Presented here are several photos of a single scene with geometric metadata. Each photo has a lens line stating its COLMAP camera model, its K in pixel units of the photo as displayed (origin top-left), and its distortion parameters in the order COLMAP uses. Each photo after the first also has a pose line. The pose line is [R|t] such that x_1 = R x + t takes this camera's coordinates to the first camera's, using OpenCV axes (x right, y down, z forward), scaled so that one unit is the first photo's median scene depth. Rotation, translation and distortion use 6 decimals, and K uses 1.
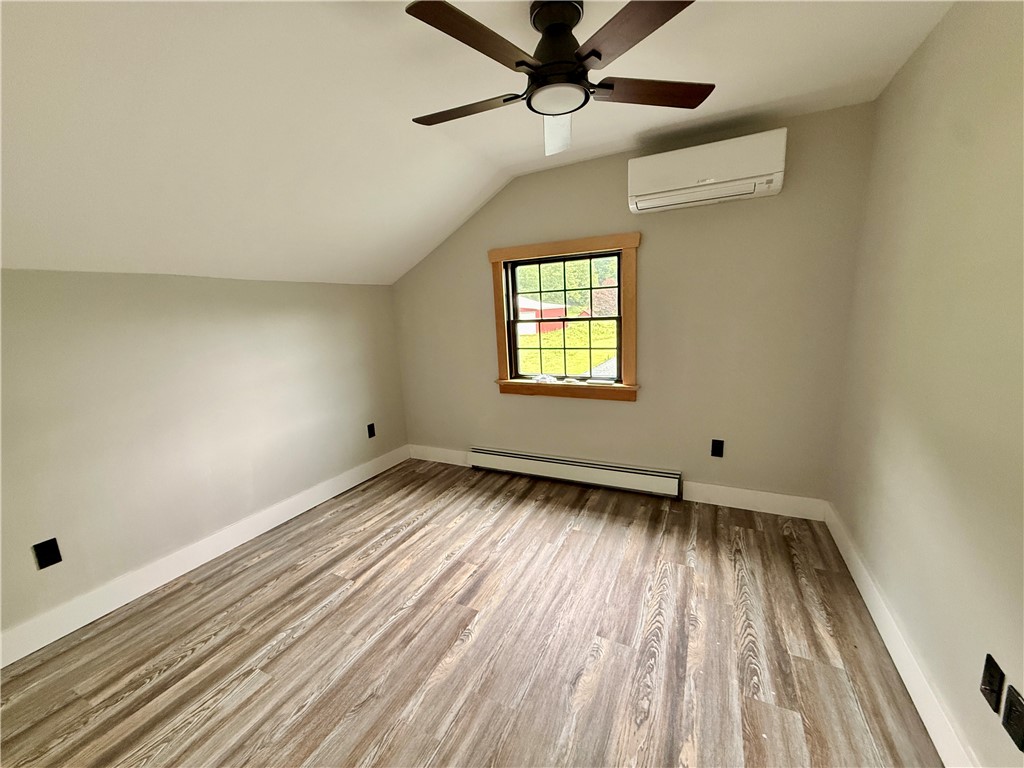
lens RADIAL K [[405.1, 0, 514.2], [0, 405.1, 379.7], [0, 0, 1]] dist [-0.008055, 0.002123]
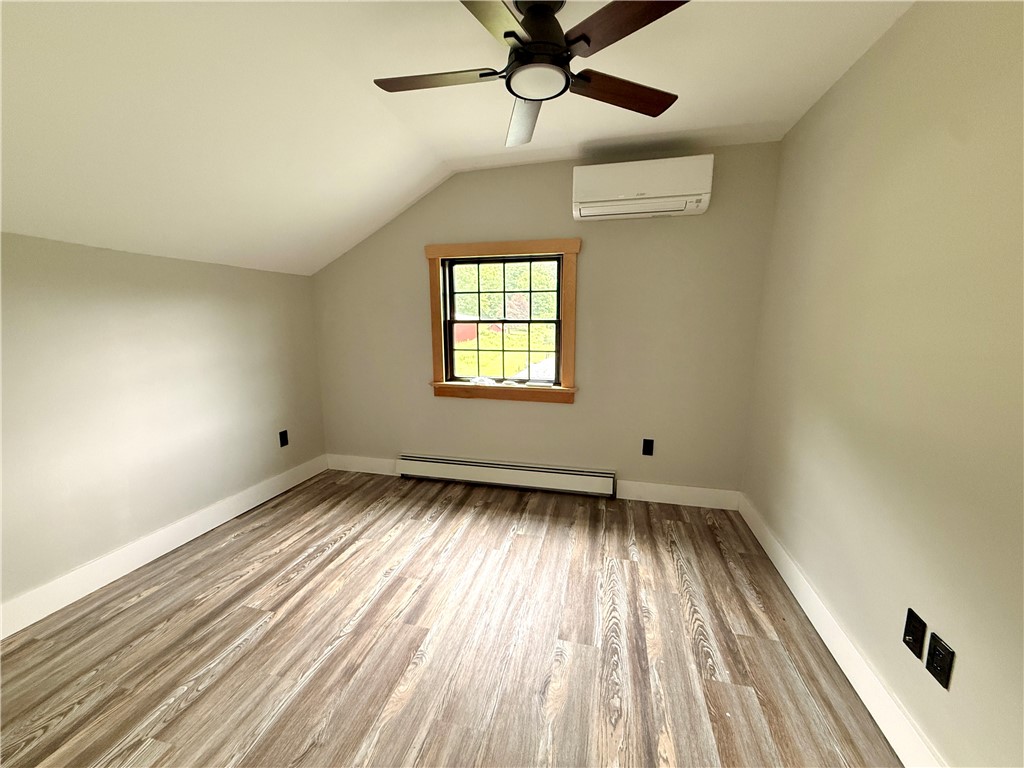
lens RADIAL K [[405.1, 0, 516.5], [0, 405.1, 379.2], [0, 0, 1]] dist [-0.008055, 0.002123]
pose [[0.975747, 0.011687, 0.218590, -0.092532], [-0.006019, 0.999629, -0.026578, 0.029245], [-0.218819, 0.024618, 0.975455, 0.049570]]
